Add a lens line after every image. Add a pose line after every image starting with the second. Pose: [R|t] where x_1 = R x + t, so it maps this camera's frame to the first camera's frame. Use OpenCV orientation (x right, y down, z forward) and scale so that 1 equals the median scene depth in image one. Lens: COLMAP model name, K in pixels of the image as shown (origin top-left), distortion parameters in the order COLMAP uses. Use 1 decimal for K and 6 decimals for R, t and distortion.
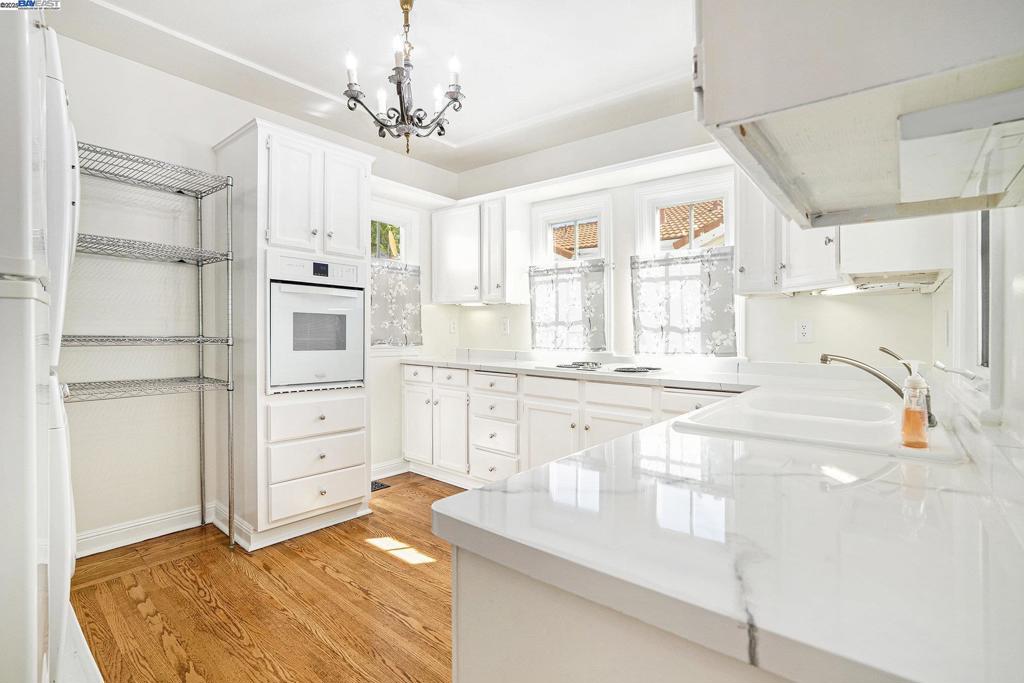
lens RADIAL K [[486.1, 0, 513.8], [0, 486.1, 332.3], [0, 0, 1]] dist [-0.002322, -0.000430]
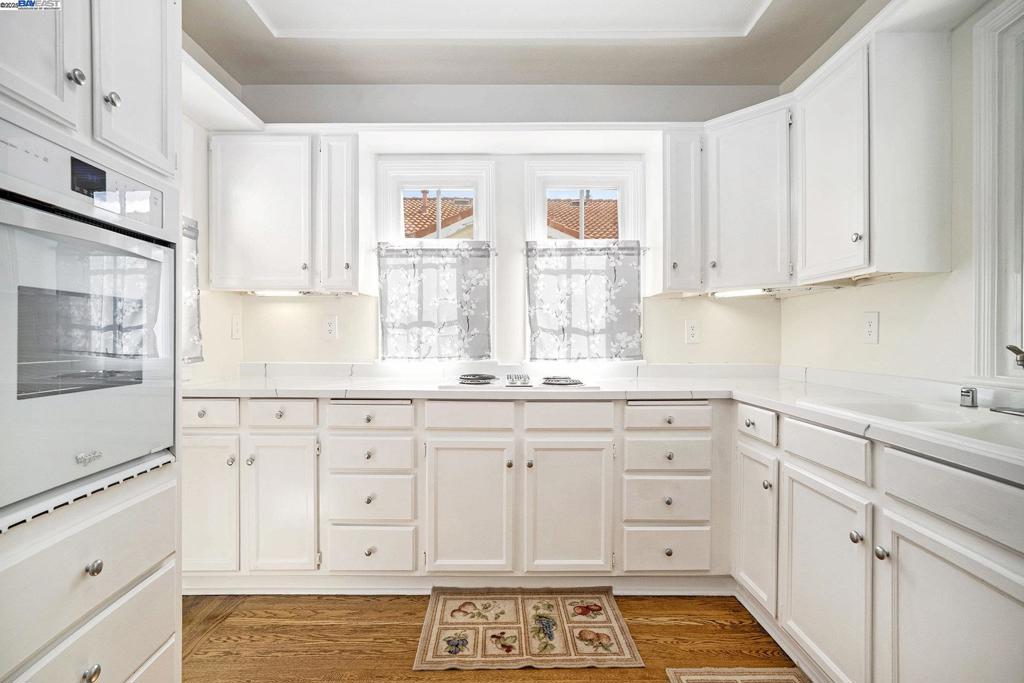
lens RADIAL K [[474.1, 0, 478.5], [0, 474.1, 325.5], [0, 0, 1]] dist [-0.001309, 0.000351]
pose [[0.797001, 0.001444, 0.603976, -0.312989], [0.009268, 0.999850, -0.014621, -0.004695], [-0.603906, 0.017251, 0.796869, 0.430192]]
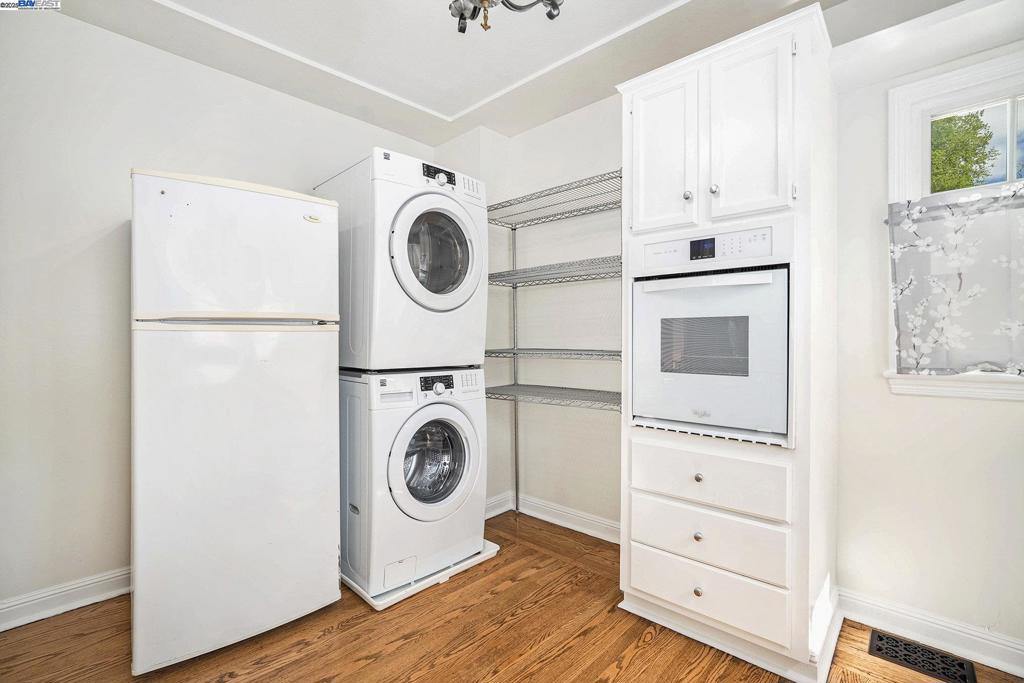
lens RADIAL K [[462.4, 0, 512.0], [0, 462.4, 341.5], [0, 0, 1]] dist [-0.051300, 0.000106]
pose [[-0.066070, -0.005163, -0.997802, 0.189121], [-0.003793, 0.999981, -0.004923, -0.001703], [0.997808, 0.003459, -0.066089, 0.653901]]
